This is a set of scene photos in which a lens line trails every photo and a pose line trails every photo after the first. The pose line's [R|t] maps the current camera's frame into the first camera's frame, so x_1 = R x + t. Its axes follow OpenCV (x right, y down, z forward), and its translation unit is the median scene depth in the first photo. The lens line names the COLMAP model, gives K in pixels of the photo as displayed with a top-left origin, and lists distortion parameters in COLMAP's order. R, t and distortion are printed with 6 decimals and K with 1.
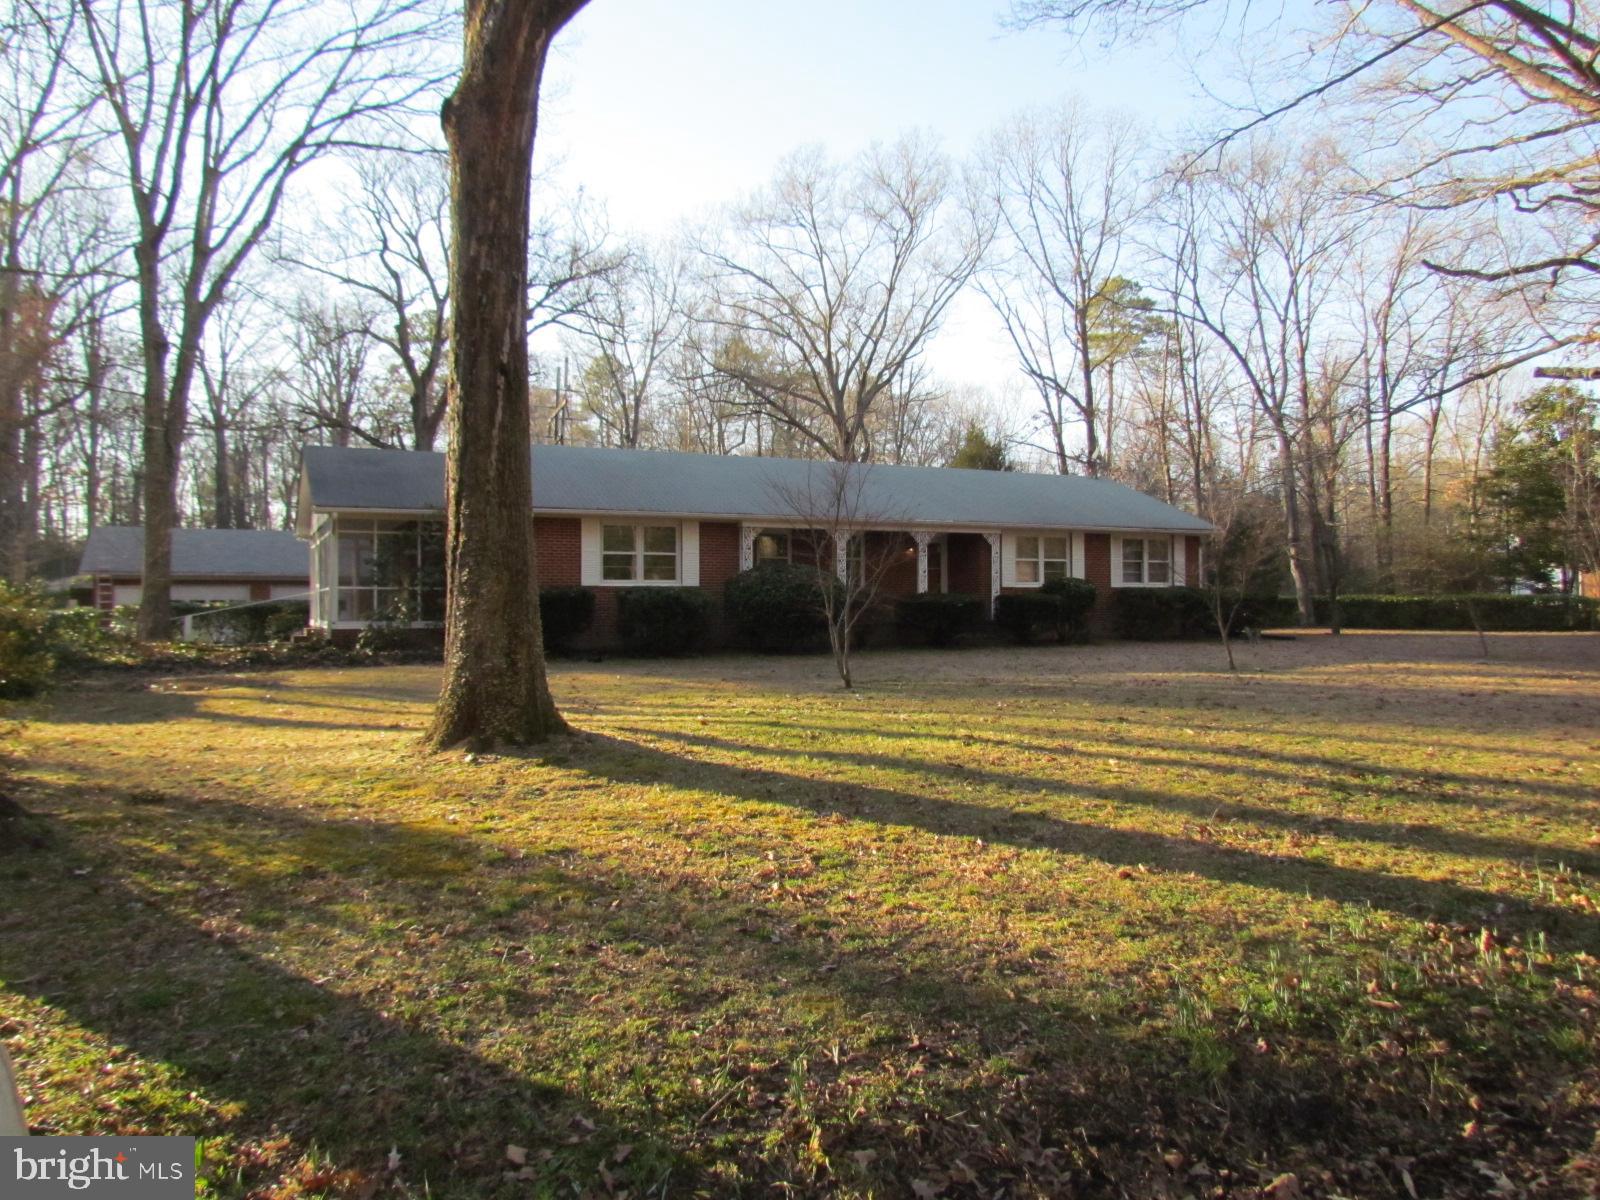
lens RADIAL K [[1151.0, 0, 799.3], [0, 1151.0, 591.4], [0, 0, 1]] dist [-0.033467, 0.029716]
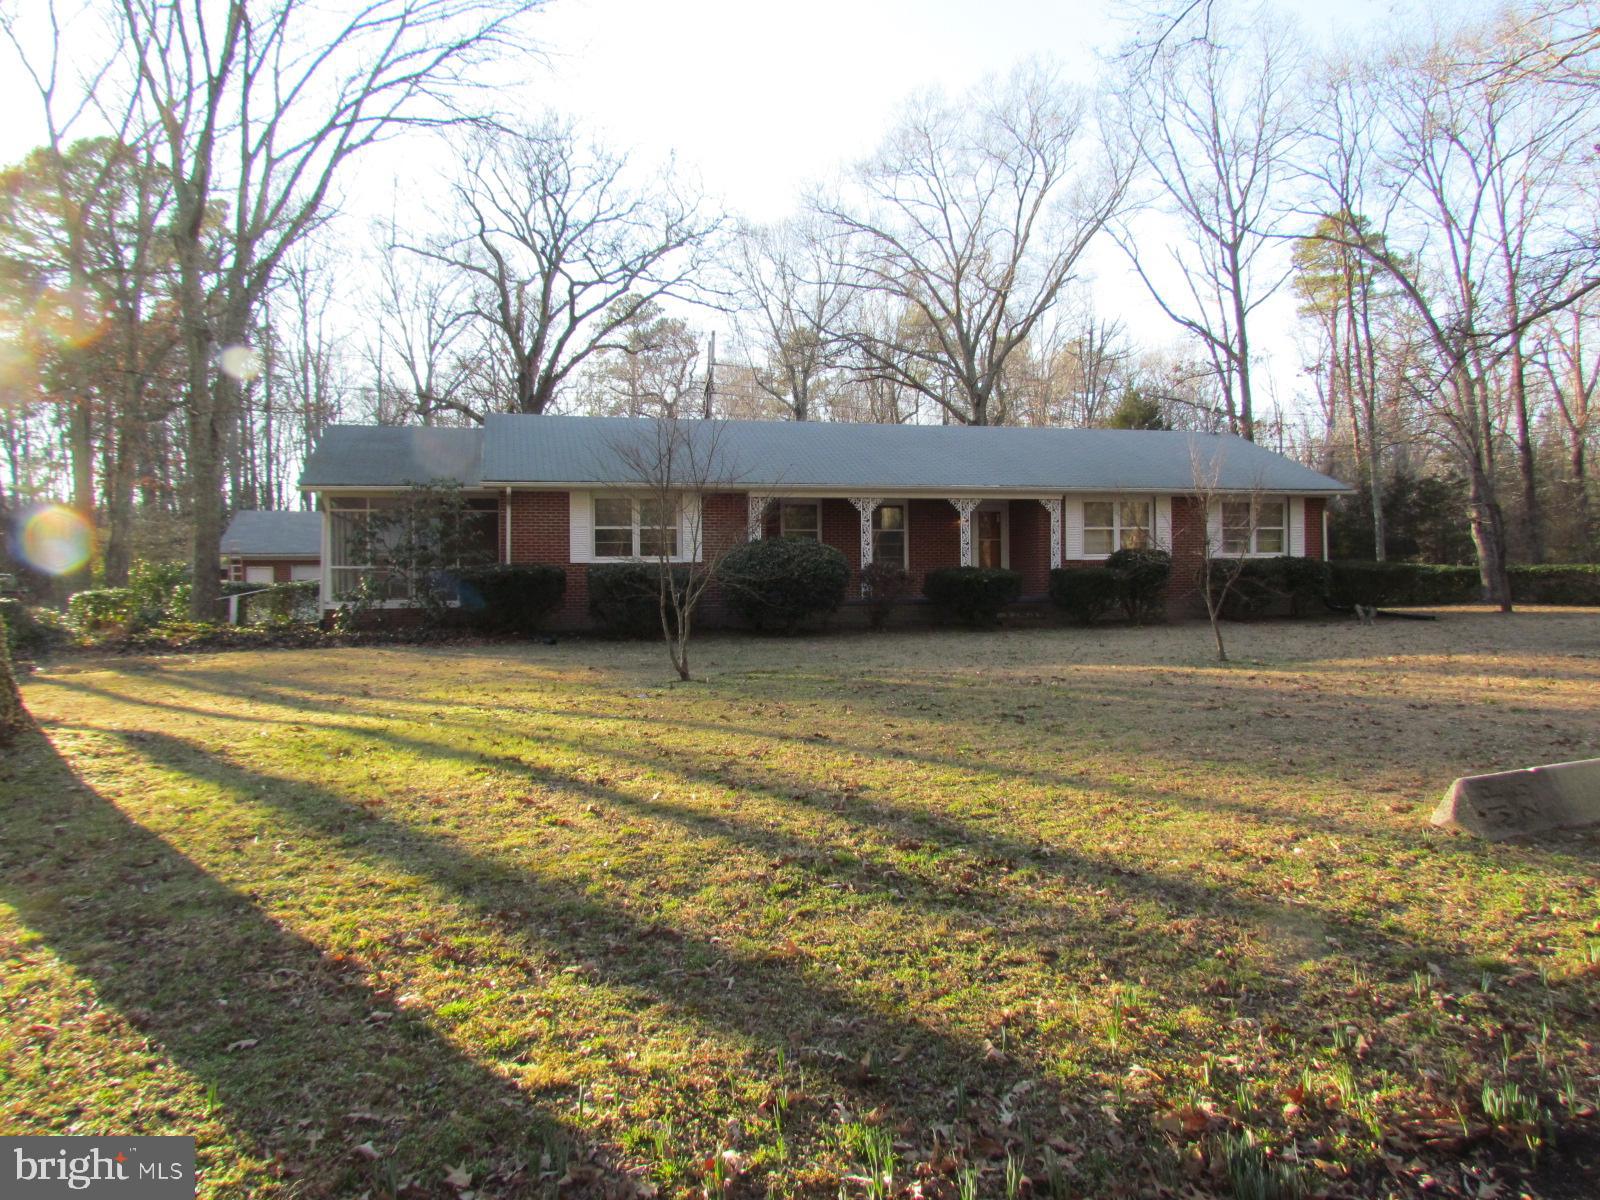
lens RADIAL K [[1151.0, 0, 799.3], [0, 1151.0, 591.4], [0, 0, 1]] dist [-0.033467, 0.029716]
pose [[0.978175, -0.004532, -0.207733, 0.146146], [0.009185, 0.999728, 0.021440, -0.000106], [0.207580, -0.022880, 0.977951, 0.085669]]
